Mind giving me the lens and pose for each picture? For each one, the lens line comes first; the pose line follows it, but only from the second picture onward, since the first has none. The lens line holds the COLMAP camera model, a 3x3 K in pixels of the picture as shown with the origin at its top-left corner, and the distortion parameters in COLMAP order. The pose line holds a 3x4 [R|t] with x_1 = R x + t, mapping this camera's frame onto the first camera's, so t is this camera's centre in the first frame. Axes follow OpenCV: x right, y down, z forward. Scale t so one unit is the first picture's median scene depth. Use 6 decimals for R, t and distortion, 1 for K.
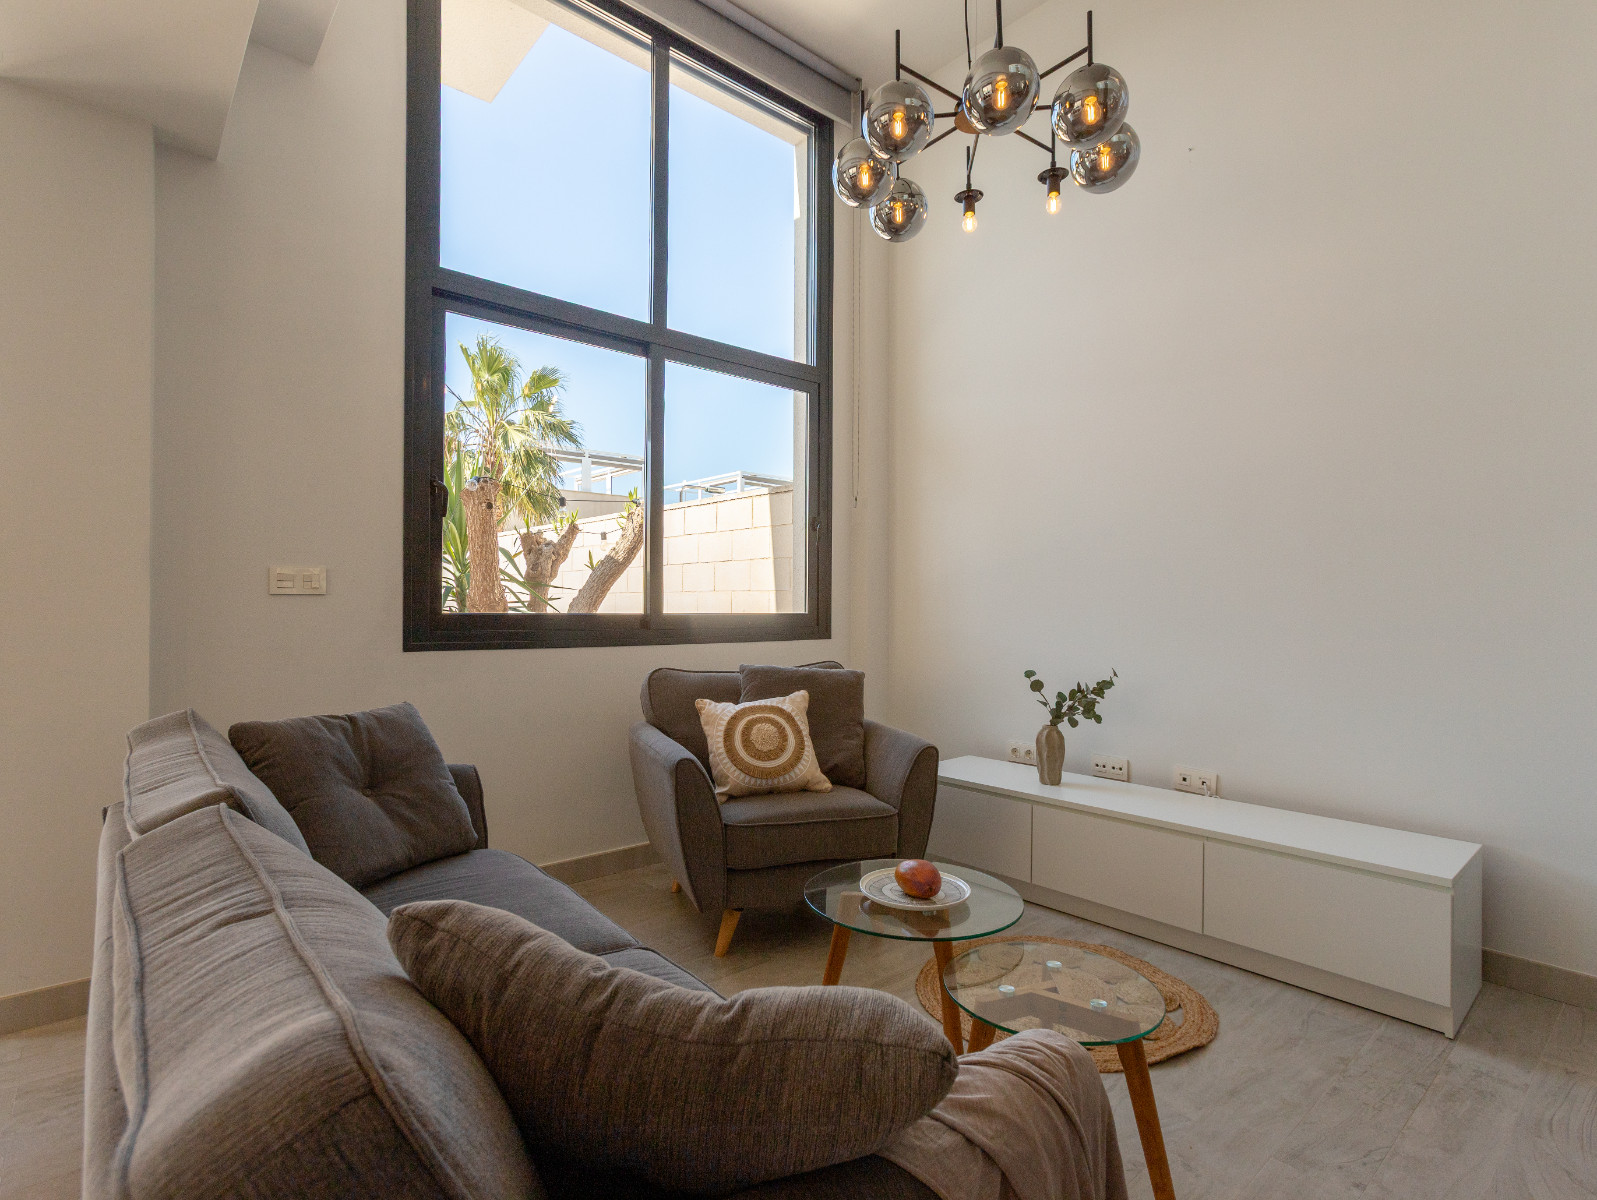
lens RADIAL K [[798.7, 0, 790.2], [0, 798.7, 603.6], [0, 0, 1]] dist [-0.010138, 0.009684]
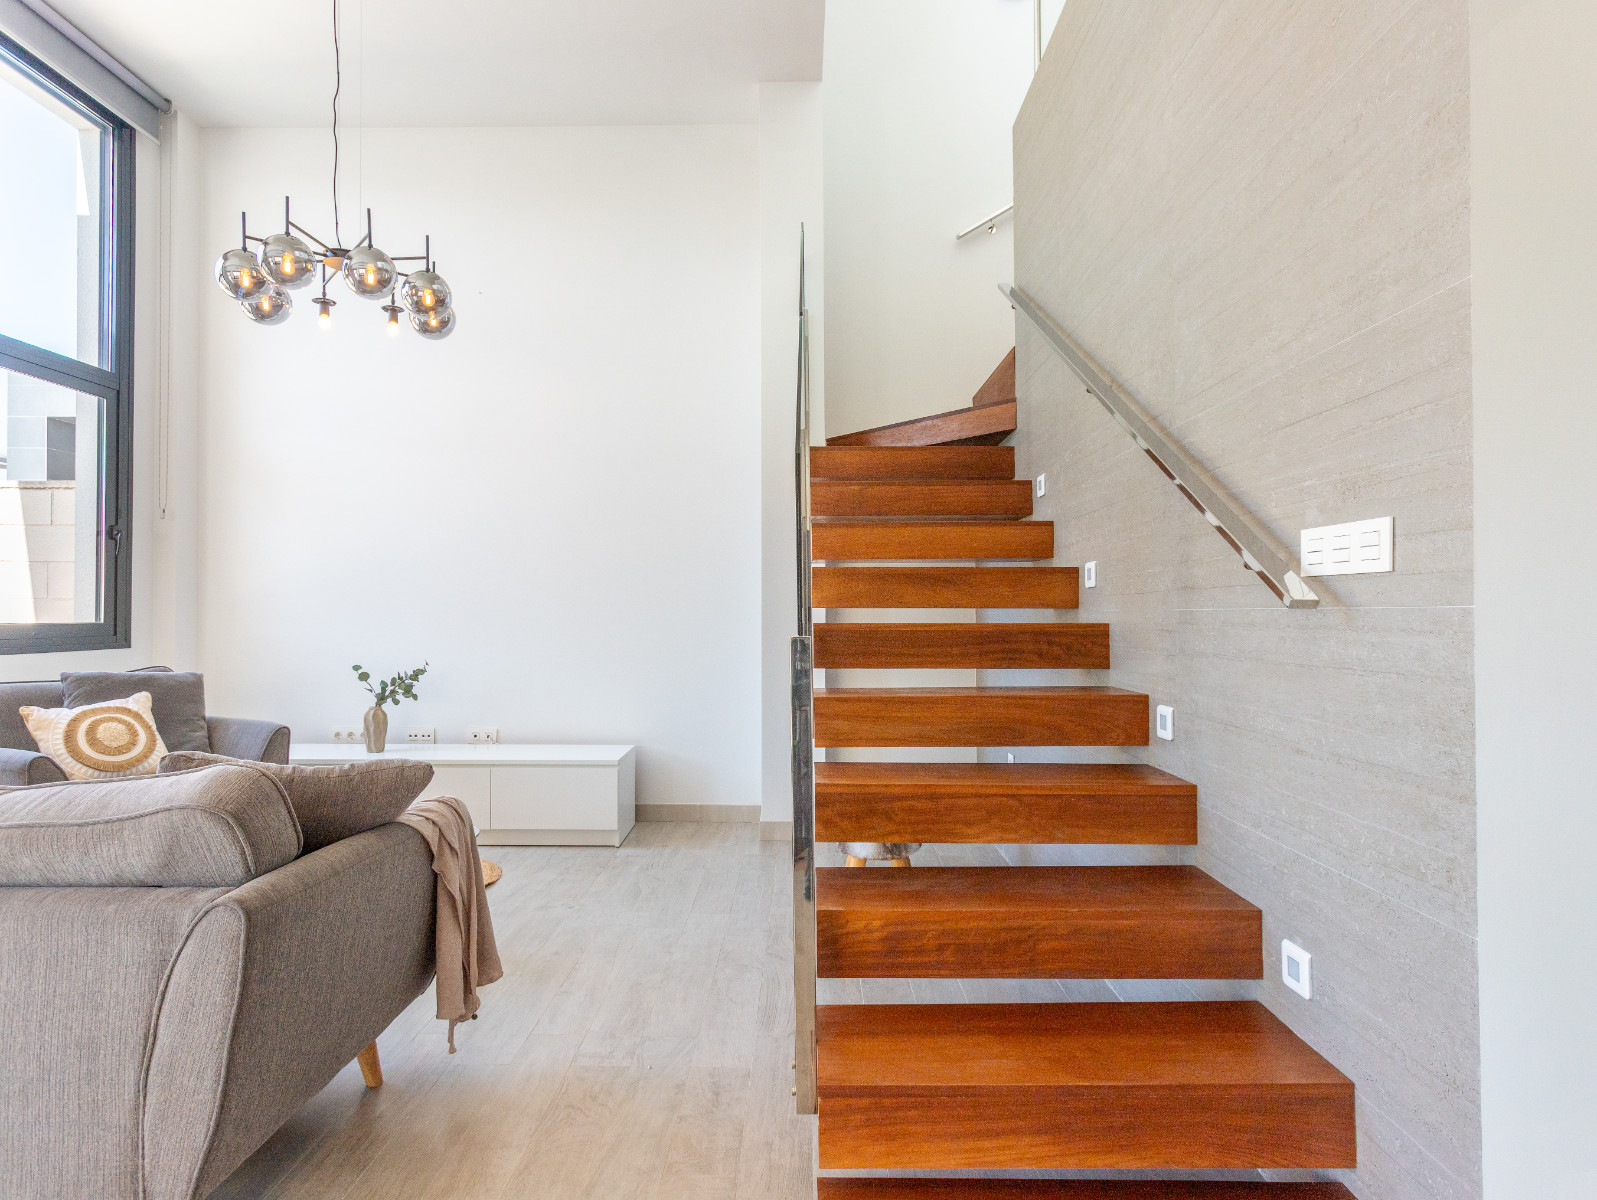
lens RADIAL K [[798.7, 0, 790.2], [0, 798.7, 603.6], [0, 0, 1]] dist [-0.010138, 0.009684]
pose [[0.653849, 0.005374, 0.756606, -0.242766], [0.002391, 0.999955, -0.009169, 0.000130], [-0.756621, 0.007805, 0.653807, -0.400796]]
